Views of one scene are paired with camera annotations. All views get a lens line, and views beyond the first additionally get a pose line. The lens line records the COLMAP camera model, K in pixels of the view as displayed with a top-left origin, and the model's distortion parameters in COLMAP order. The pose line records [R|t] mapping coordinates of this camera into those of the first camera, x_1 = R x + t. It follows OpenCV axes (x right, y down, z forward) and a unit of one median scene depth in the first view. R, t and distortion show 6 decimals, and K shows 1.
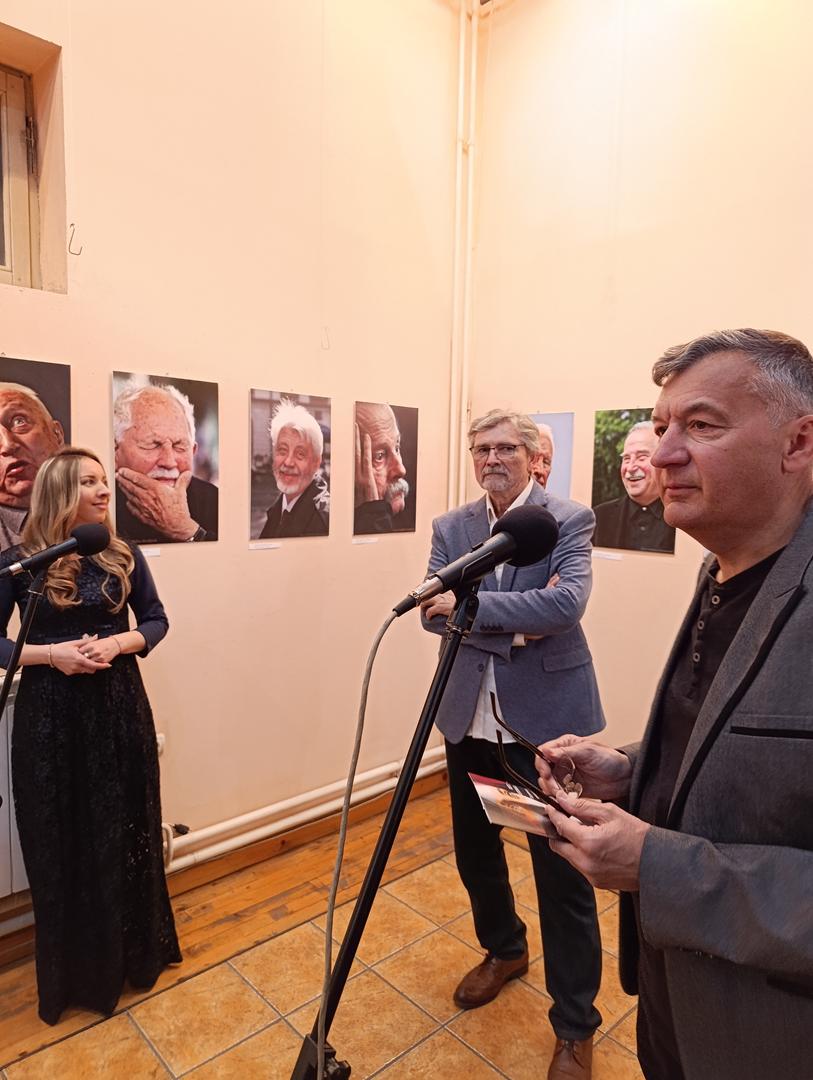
lens RADIAL K [[731.8, 0, 403.0], [0, 731.8, 561.2], [0, 0, 1]] dist [0.002563, -0.000064]
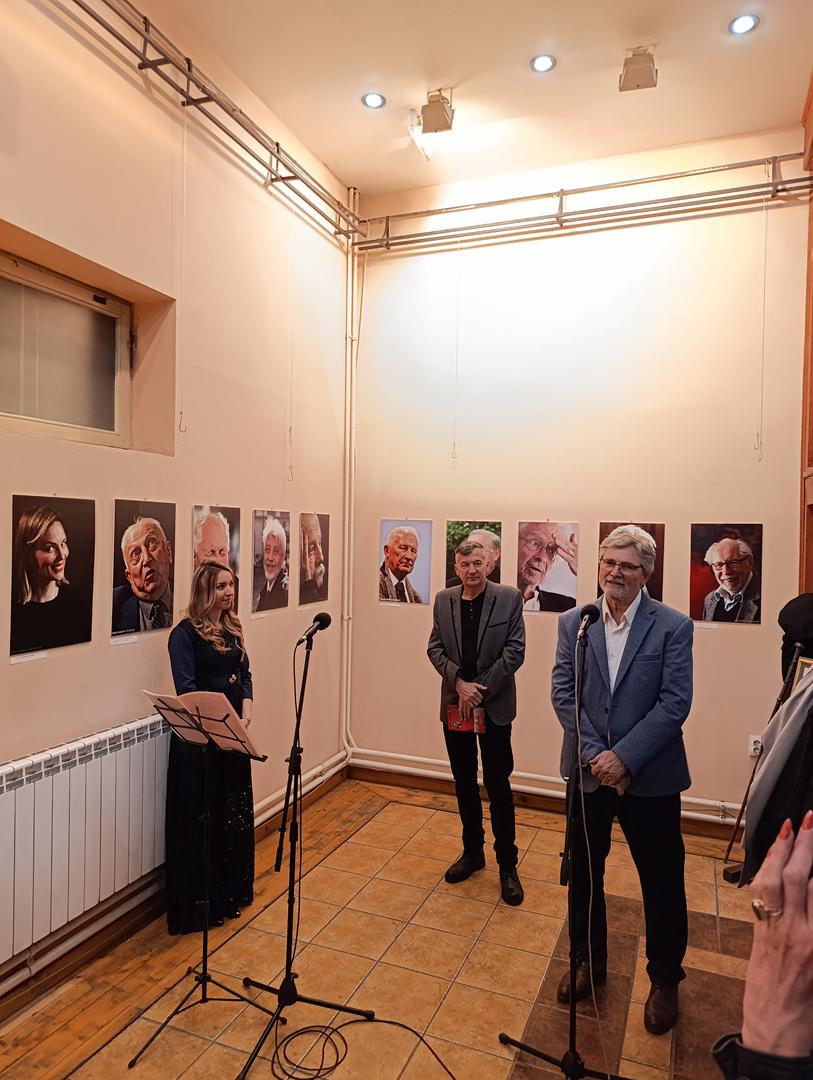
lens RADIAL K [[731.8, 0, 403.0], [0, 731.8, 561.2], [0, 0, 1]] dist [0.002563, -0.000064]
pose [[0.903831, -0.020532, 0.427398, -0.535962], [0.045383, 0.997814, -0.048038, -0.046394], [-0.425477, 0.062815, 0.902787, -0.420220]]
